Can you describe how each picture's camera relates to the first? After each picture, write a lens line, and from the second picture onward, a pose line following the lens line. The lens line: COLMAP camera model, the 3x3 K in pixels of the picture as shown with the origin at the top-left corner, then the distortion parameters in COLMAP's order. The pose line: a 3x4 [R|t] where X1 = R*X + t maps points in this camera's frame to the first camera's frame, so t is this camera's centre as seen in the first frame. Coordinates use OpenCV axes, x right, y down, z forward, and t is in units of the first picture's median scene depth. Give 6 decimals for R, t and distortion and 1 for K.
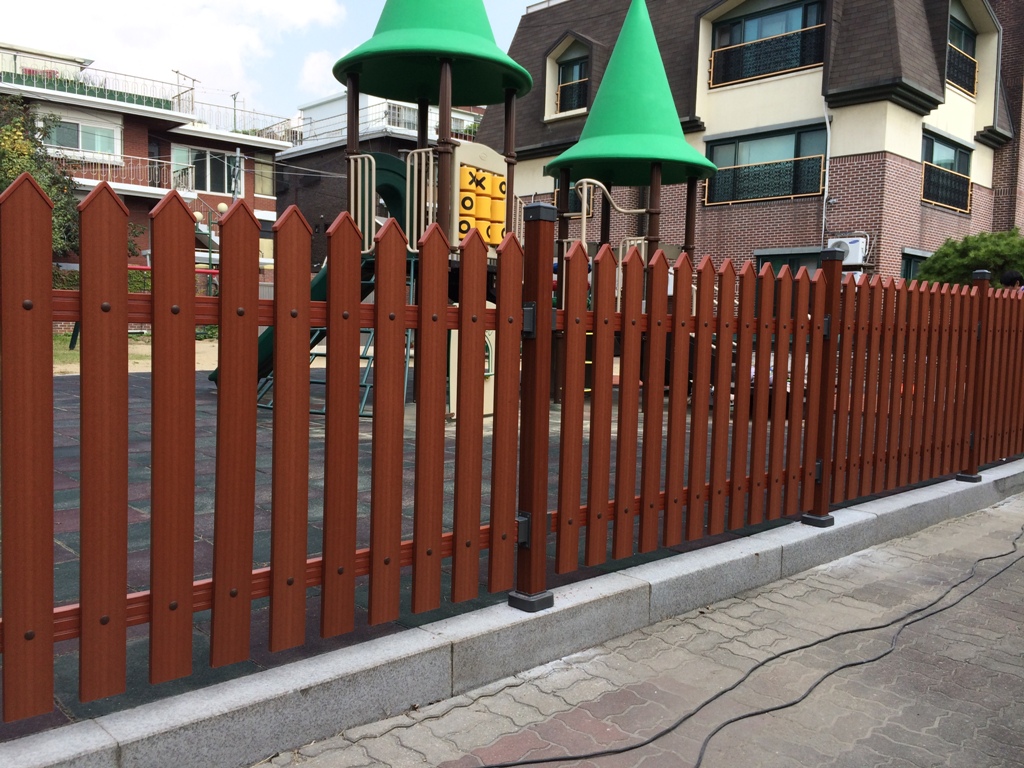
lens RADIAL K [[876.0, 0, 512.0], [0, 876.0, 384.0], [0, 0, 1]] dist [0.104181, -0.147533]
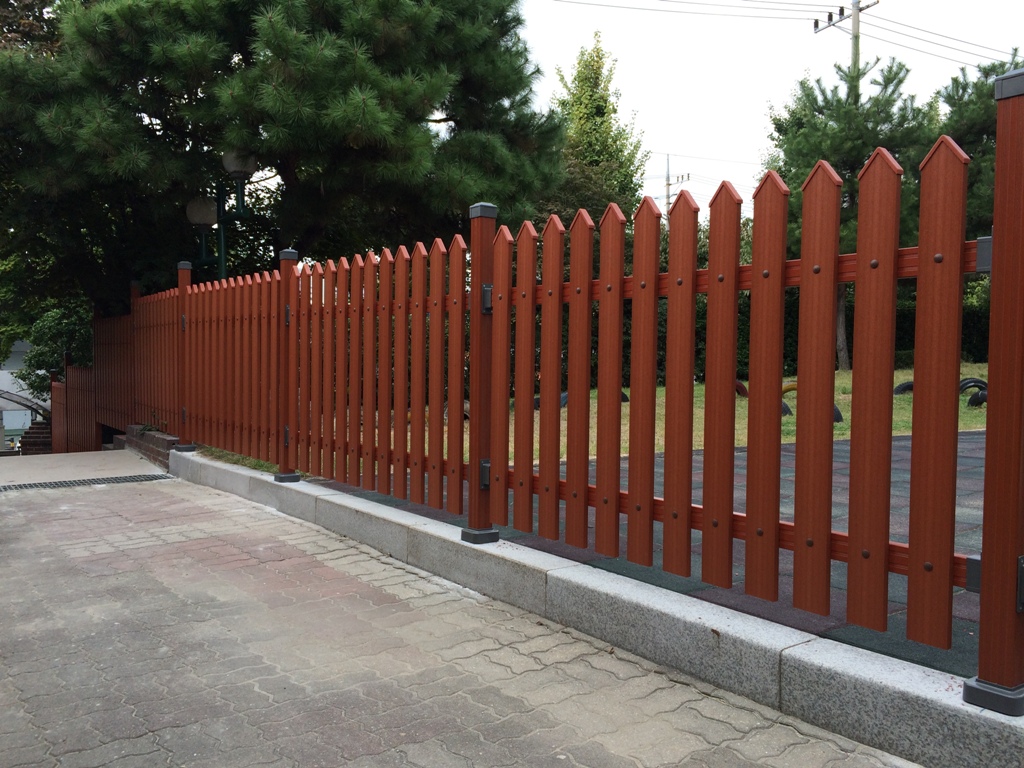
lens RADIAL K [[876.0, 0, 512.0], [0, 876.0, 384.0], [0, 0, 1]] dist [0.104181, -0.147533]
pose [[-0.135923, -0.001307, -0.990719, 0.387759], [-0.083379, 0.996466, 0.010125, 0.008838], [0.987205, 0.083982, -0.135552, 0.387969]]
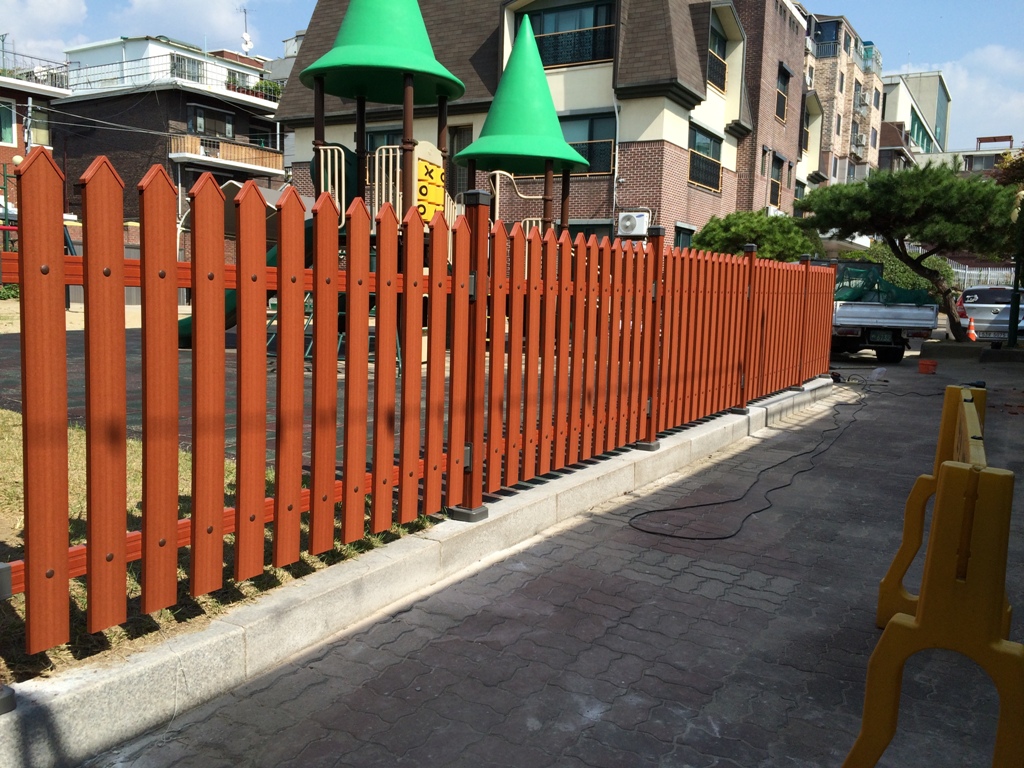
lens RADIAL K [[876.0, 0, 512.0], [0, 876.0, 384.0], [0, 0, 1]] dist [0.104181, -0.147533]
pose [[0.961555, -0.030149, 0.272954, -0.108553], [0.017360, 0.998640, 0.049152, 0.003671], [-0.274065, -0.042523, 0.960771, -0.096534]]
